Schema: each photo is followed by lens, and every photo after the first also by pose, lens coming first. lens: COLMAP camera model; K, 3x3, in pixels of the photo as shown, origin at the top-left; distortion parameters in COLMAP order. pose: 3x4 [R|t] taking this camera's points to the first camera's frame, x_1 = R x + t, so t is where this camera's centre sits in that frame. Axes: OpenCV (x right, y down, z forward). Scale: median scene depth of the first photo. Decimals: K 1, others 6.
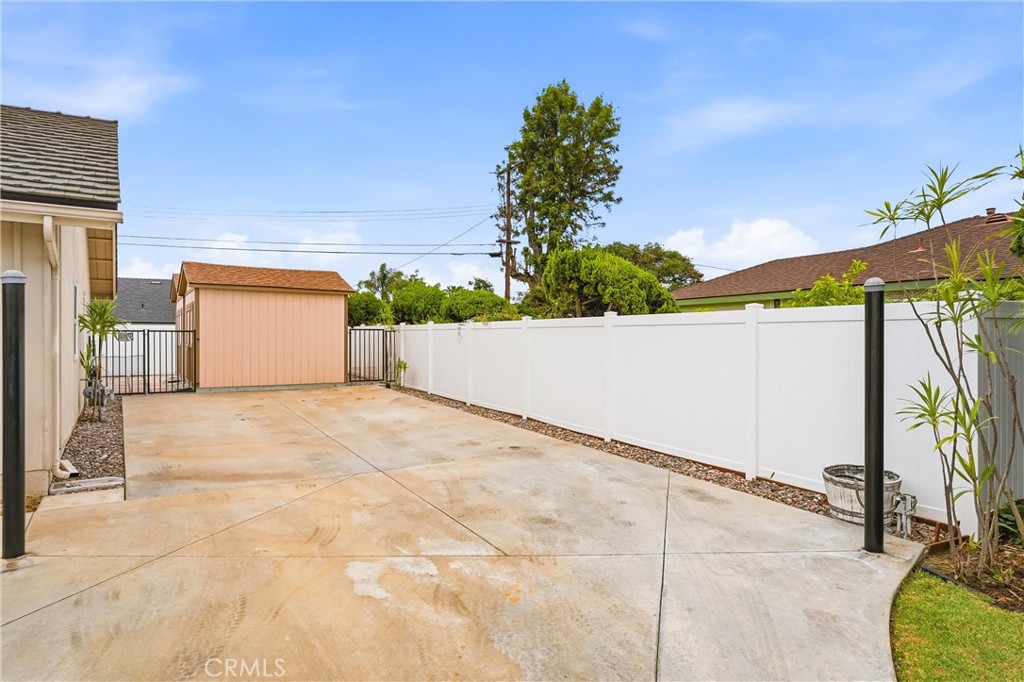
lens RADIAL K [[589.1, 0, 512.0], [0, 589.1, 341.0], [0, 0, 1]] dist [-0.001577, -0.000442]
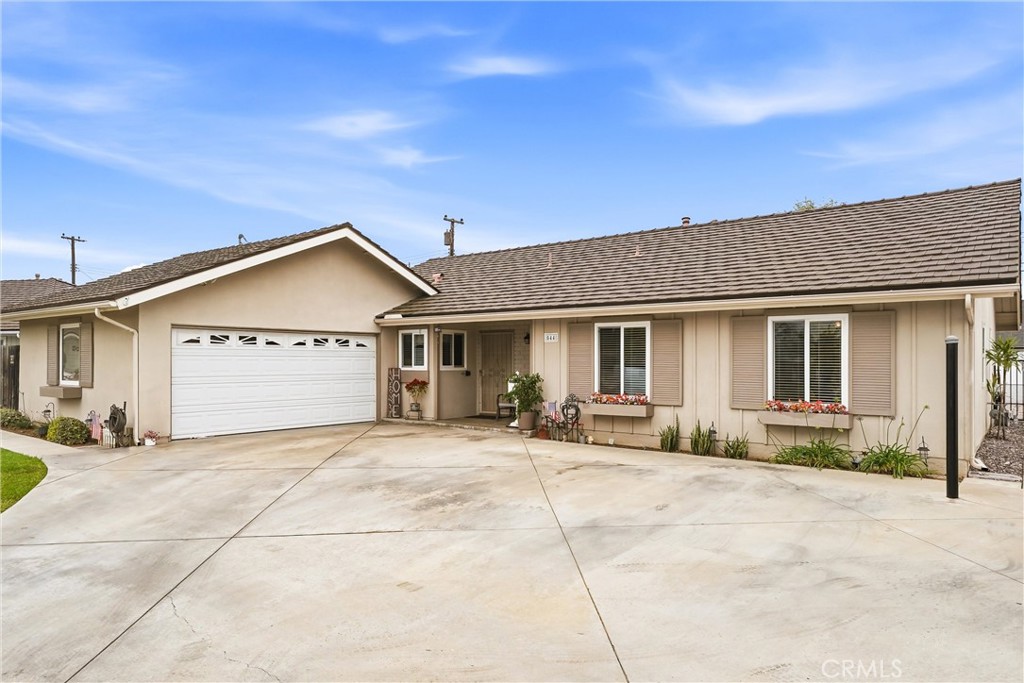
lens RADIAL K [[671.0, 0, 512.1], [0, 671.0, 358.5], [0, 0, 1]] dist [0.022395, -0.000585]
pose [[0.324730, -0.002818, -0.945803, 0.256147], [-0.004359, 0.999980, -0.004476, -0.014872], [0.945797, 0.005576, 0.324711, -0.359860]]
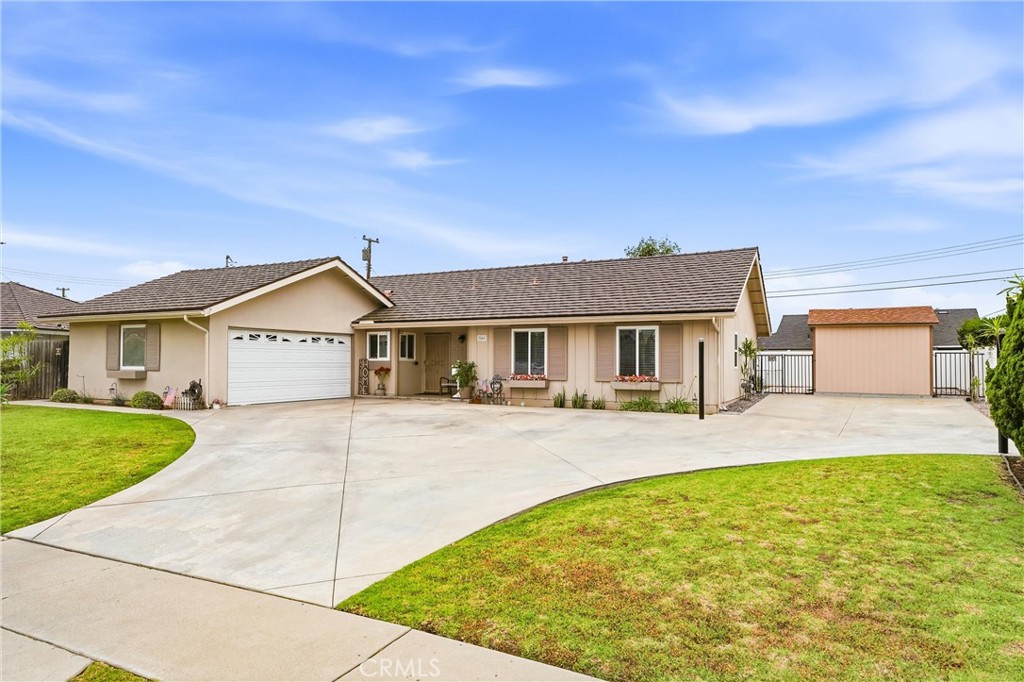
lens RADIAL K [[671.0, 0, 512.1], [0, 671.0, 358.0], [0, 0, 1]] dist [0.022395, -0.000585]
pose [[0.503763, -0.006226, -0.863820, 0.830236], [-0.005792, 0.999927, -0.010585, 0.019213], [0.863823, 0.010336, 0.503690, -0.807022]]
